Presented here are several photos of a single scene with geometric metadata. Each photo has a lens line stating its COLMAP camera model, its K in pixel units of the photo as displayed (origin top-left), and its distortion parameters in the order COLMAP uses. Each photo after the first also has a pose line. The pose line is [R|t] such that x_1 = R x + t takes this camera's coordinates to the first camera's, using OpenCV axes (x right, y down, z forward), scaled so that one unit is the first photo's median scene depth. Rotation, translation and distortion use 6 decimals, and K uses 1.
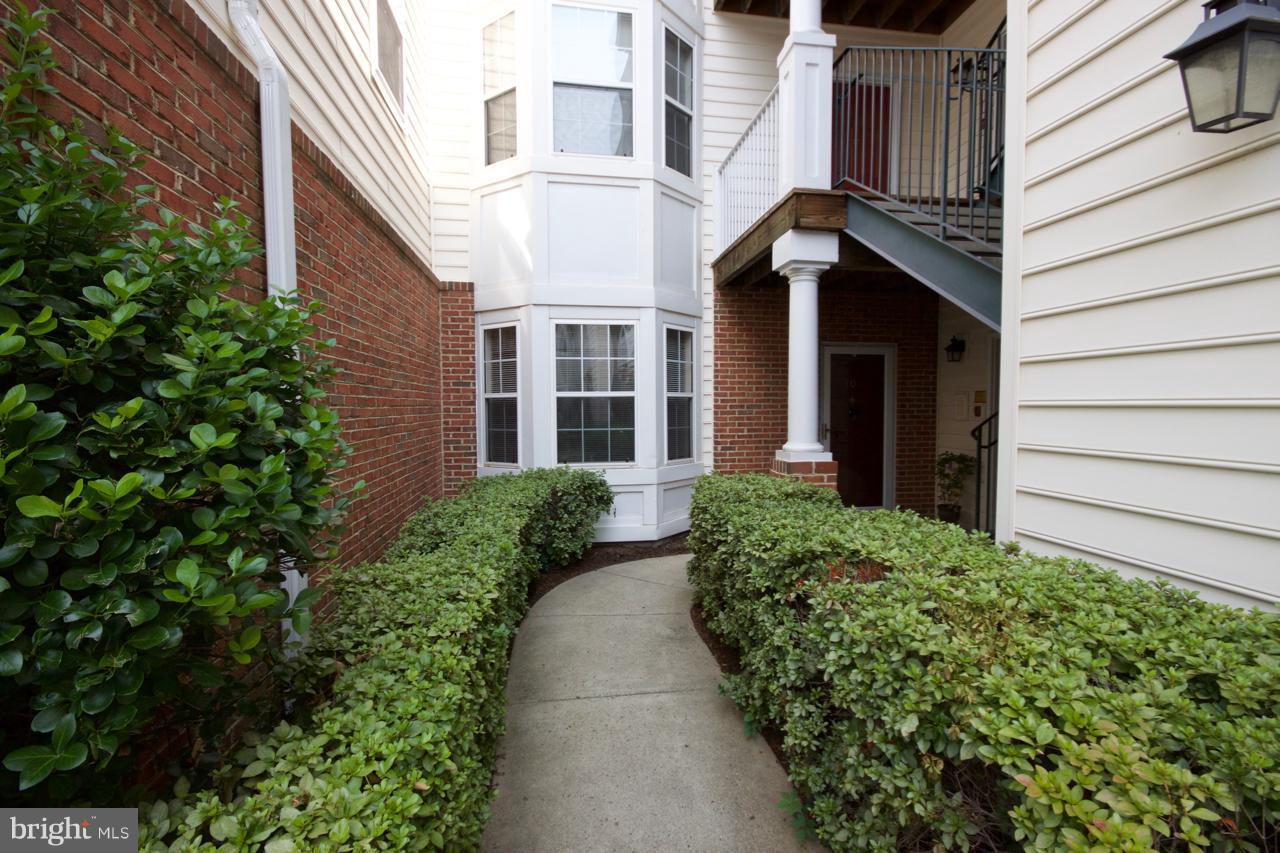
lens RADIAL K [[588.8, 0, 639.1], [0, 588.8, 431.3], [0, 0, 1]] dist [-0.003425, -0.000931]
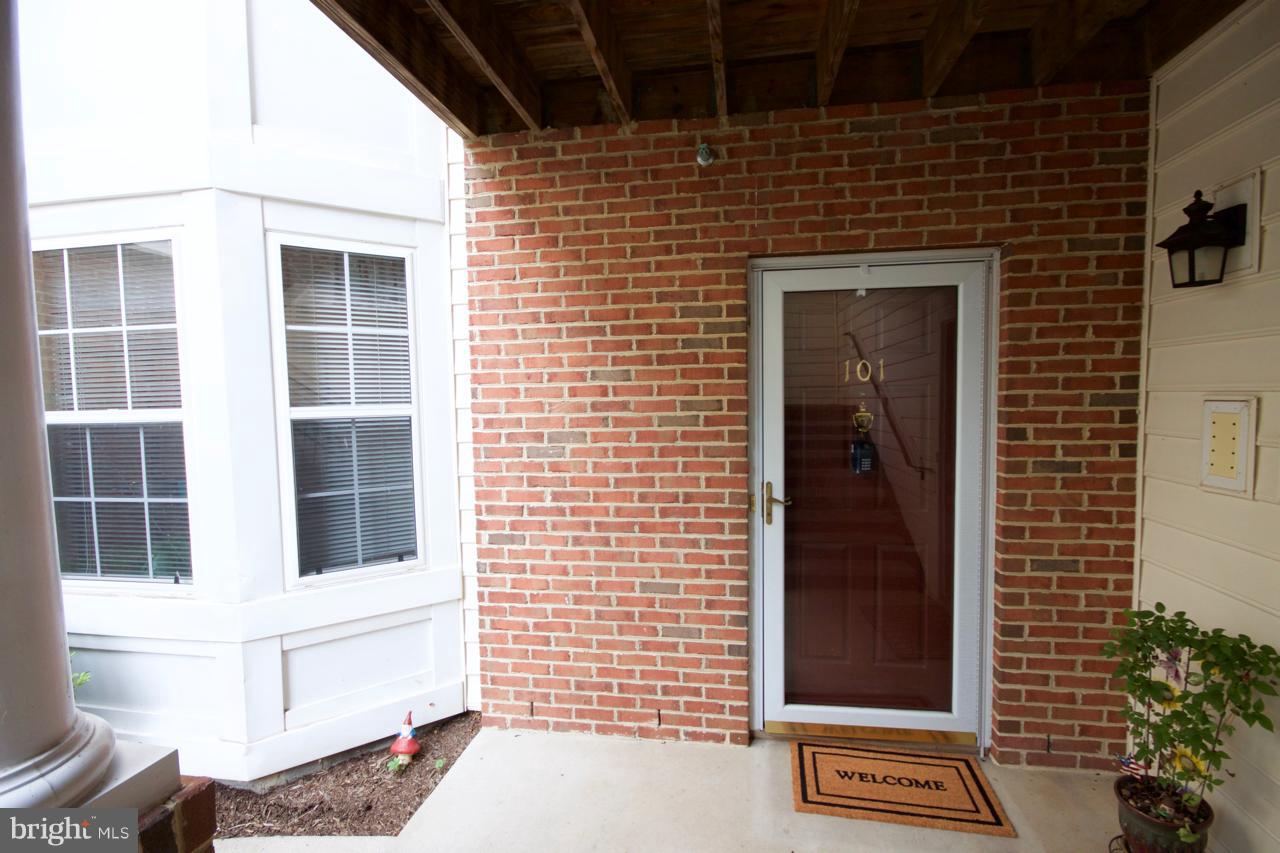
lens RADIAL K [[588.8, 0, 647.7], [0, 588.8, 427.1], [0, 0, 1]] dist [-0.003425, -0.000931]
pose [[0.948106, 0.004332, -0.317925, 0.374031], [0.000327, 0.999893, 0.014600, -0.054695], [0.317954, -0.013947, 0.948004, 0.646448]]
